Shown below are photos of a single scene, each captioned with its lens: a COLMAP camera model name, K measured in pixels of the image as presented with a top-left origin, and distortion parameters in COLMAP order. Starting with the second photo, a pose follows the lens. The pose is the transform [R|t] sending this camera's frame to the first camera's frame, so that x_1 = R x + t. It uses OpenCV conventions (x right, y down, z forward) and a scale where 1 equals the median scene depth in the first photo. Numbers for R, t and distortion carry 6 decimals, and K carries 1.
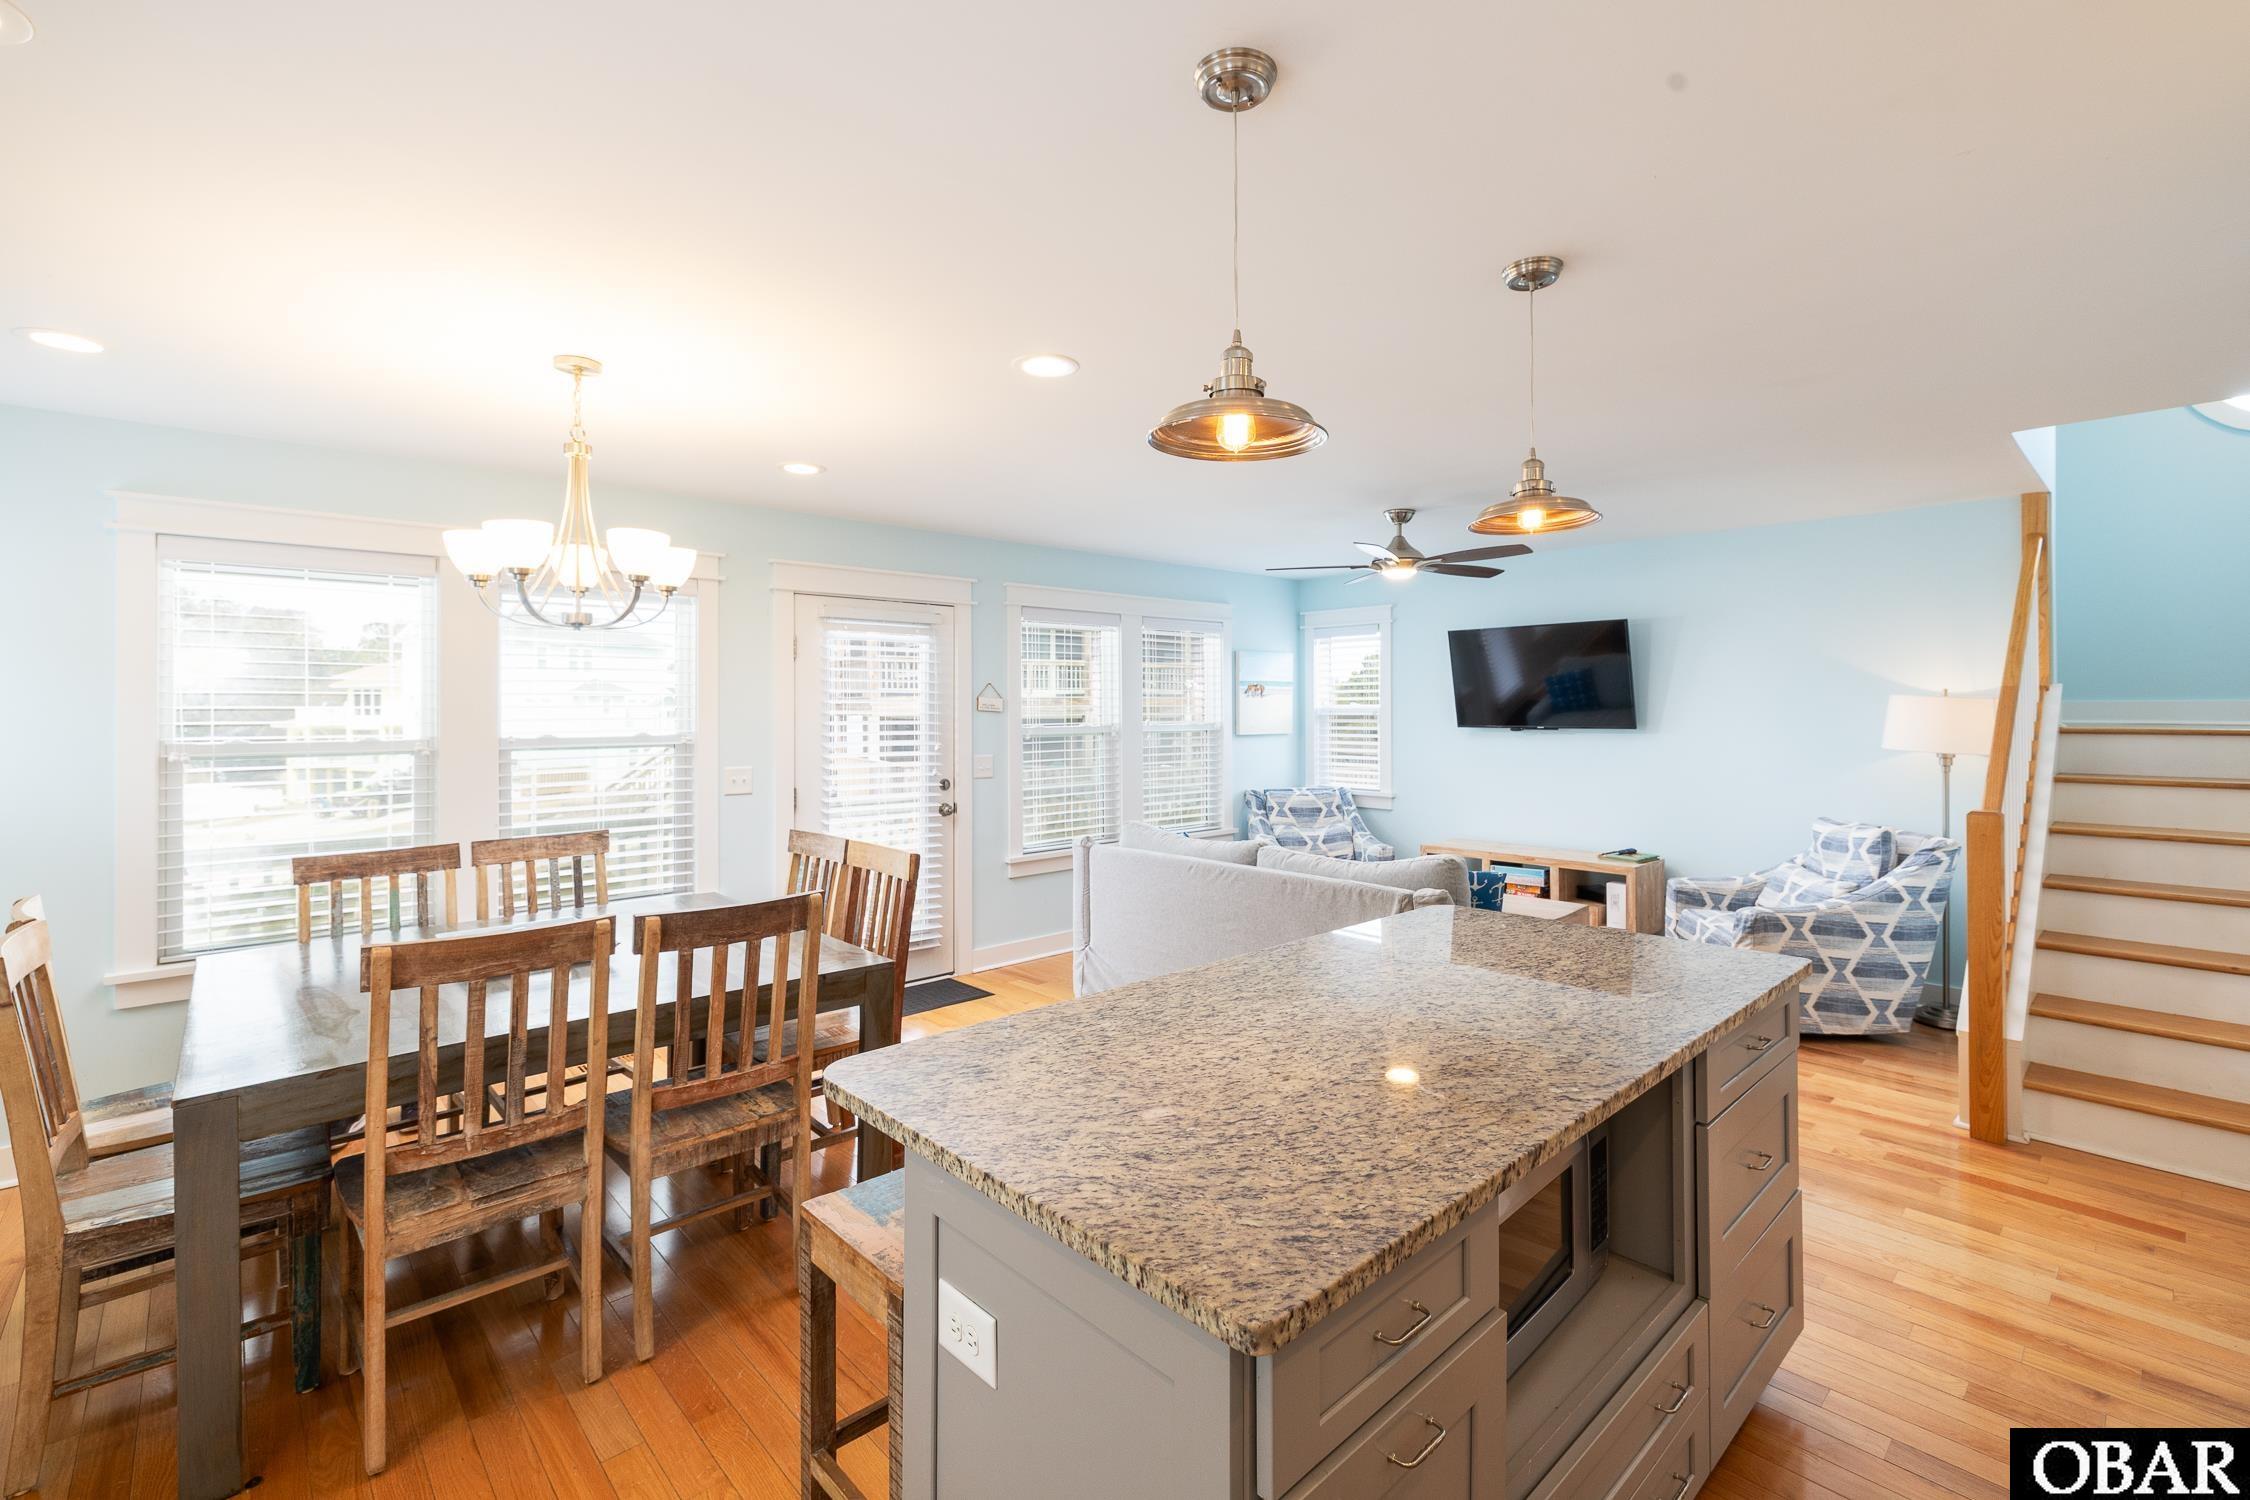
lens RADIAL K [[980.2, 0, 1135.5], [0, 980.2, 729.5], [0, 0, 1]] dist [0.009178, -0.000022]
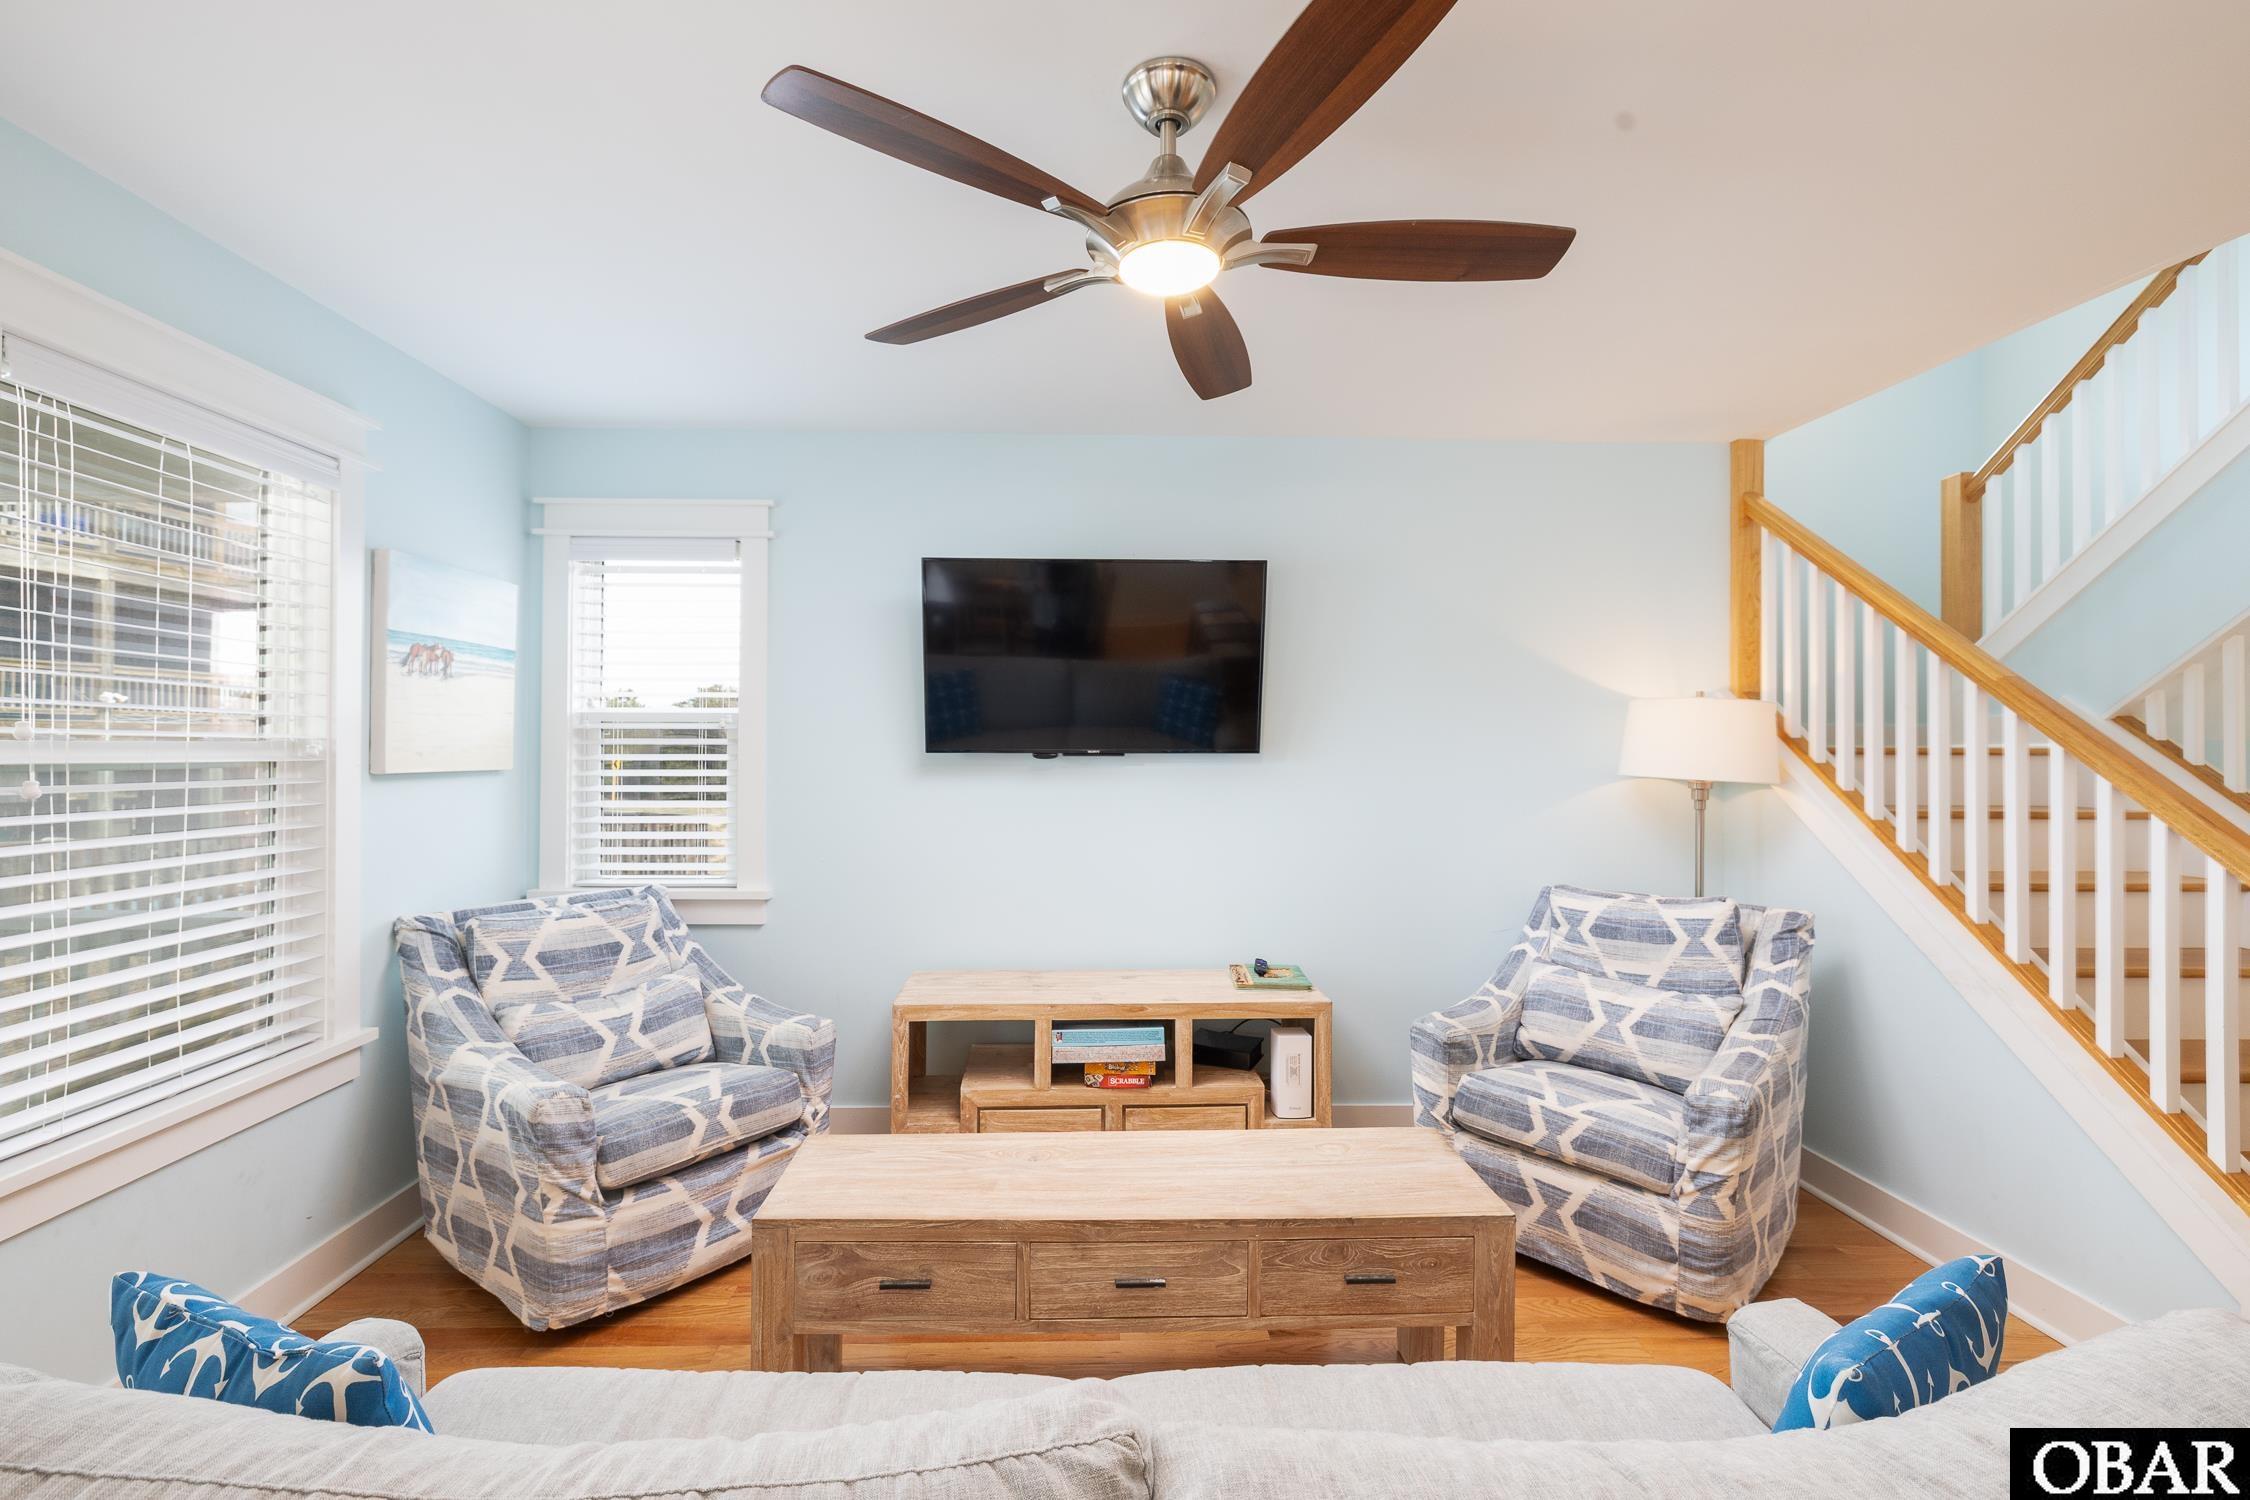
lens RADIAL K [[980.2, 0, 1069.8], [0, 980.2, 732.6], [0, 0, 1]] dist [0.009178, -0.000022]
pose [[0.666180, 0.018493, 0.745562, 0.000240], [0.010416, 0.999364, -0.034095, 0.005534], [-0.745718, 0.030479, 0.665564, 0.568155]]
